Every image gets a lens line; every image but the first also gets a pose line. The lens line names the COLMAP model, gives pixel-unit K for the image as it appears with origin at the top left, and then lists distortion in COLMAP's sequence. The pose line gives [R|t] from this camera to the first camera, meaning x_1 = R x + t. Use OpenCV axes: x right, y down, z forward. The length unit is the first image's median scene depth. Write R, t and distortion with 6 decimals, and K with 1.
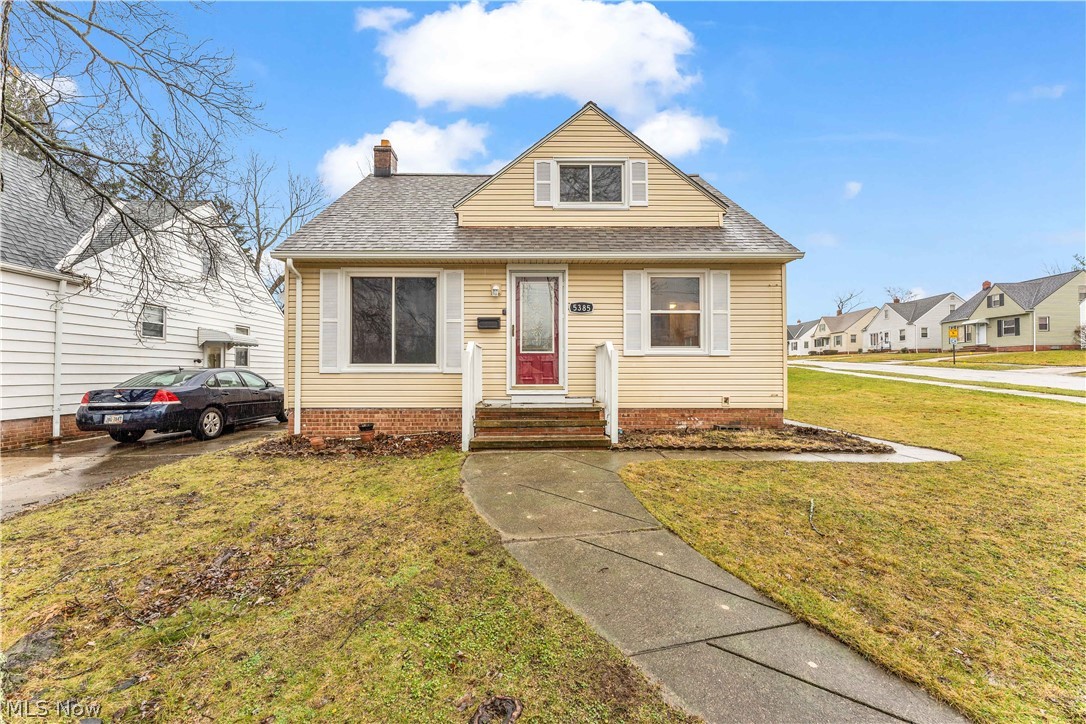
lens RADIAL K [[436.8, 0, 535.4], [0, 436.8, 367.6], [0, 0, 1]] dist [0.001368, 0.000322]
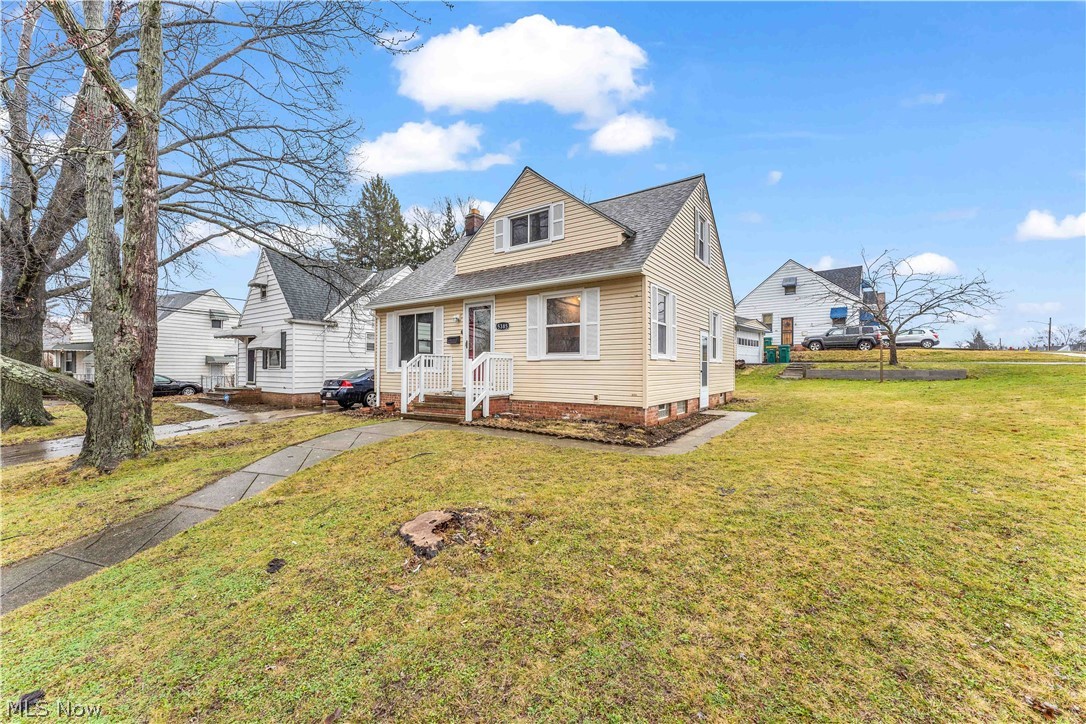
lens RADIAL K [[436.8, 0, 535.4], [0, 436.8, 367.6], [0, 0, 1]] dist [0.001368, 0.000322]
pose [[0.803827, -0.000031, -0.594863, 1.002295], [0.004165, 0.999976, 0.005577, -0.013708], [0.594848, -0.006960, 0.803808, -0.047004]]
